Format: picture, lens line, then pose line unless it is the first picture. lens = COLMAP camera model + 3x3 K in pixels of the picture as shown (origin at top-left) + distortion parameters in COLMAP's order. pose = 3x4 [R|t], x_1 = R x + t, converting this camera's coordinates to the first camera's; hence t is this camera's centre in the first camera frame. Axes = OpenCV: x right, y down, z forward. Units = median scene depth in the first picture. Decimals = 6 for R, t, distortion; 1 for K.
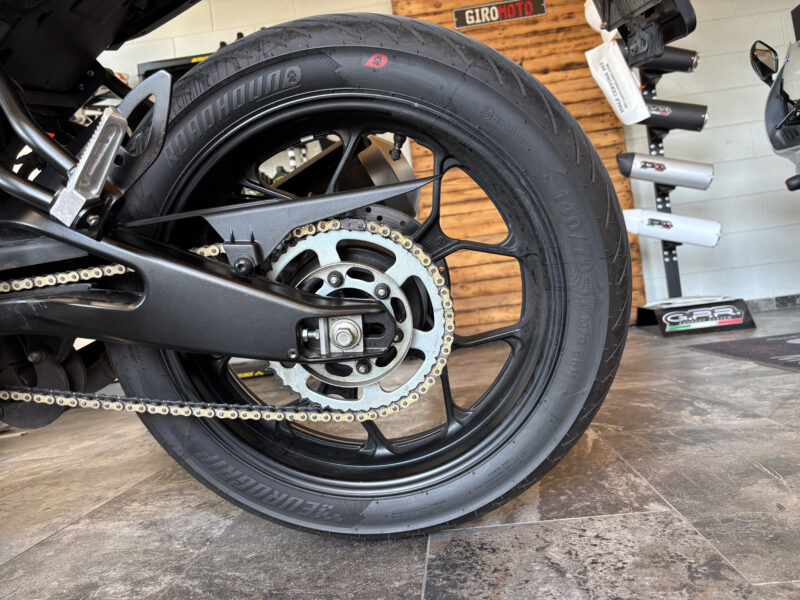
lens RADIAL K [[612.5, 0, 399.5], [0, 612.5, 295.9], [0, 0, 1]] dist [0.047262, -0.044503]
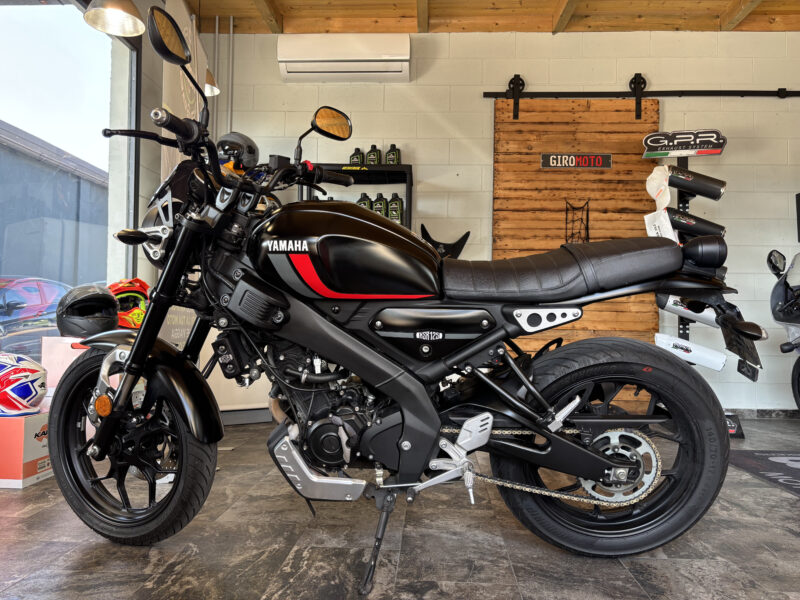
lens RADIAL K [[612.5, 0, 397.7], [0, 612.5, 304.1], [0, 0, 1]] dist [0.047262, -0.044503]
pose [[0.989505, 0.140536, 0.033603, -0.717601], [-0.139697, 0.989849, -0.026151, -0.263291], [-0.036937, 0.021183, 0.999093, -0.921701]]
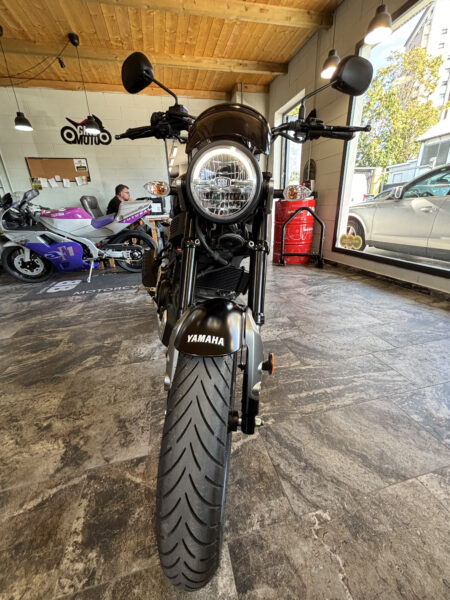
lens RADIAL K [[240.6, 0, 226.6], [0, 240.6, 299.6], [0, 0, 1]] dist [-0.001059, 0.000031]
pose [[-0.331385, -0.194815, 0.923164, -1.900910], [0.069079, 0.970814, 0.229668, -0.259343], [-0.940963, 0.139880, -0.308255, 0.997106]]
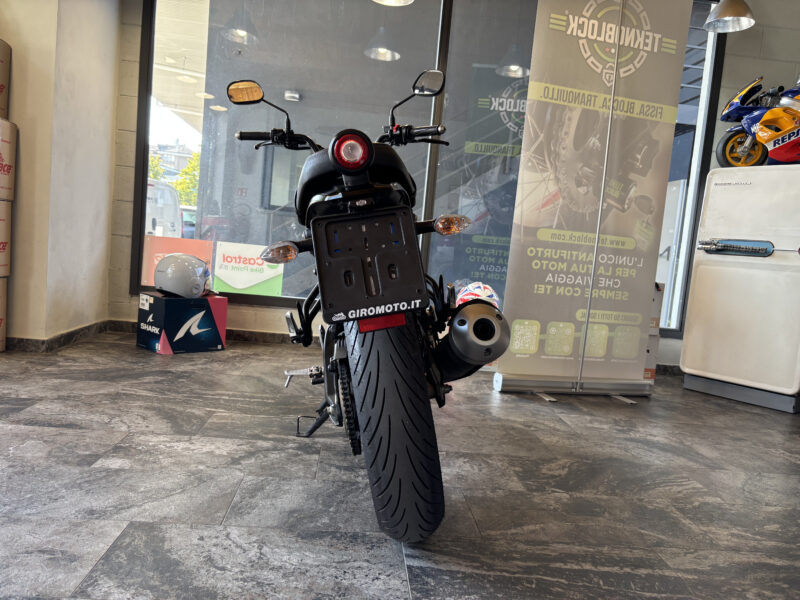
lens RADIAL K [[612.5, 0, 399.9], [0, 612.5, 300.2], [0, 0, 1]] dist [0.047262, -0.044503]
pose [[0.161665, 0.225169, -0.960814, 1.291248], [-0.098151, 0.972462, 0.211384, -0.532290], [0.981953, 0.060131, 0.179313, 0.489517]]
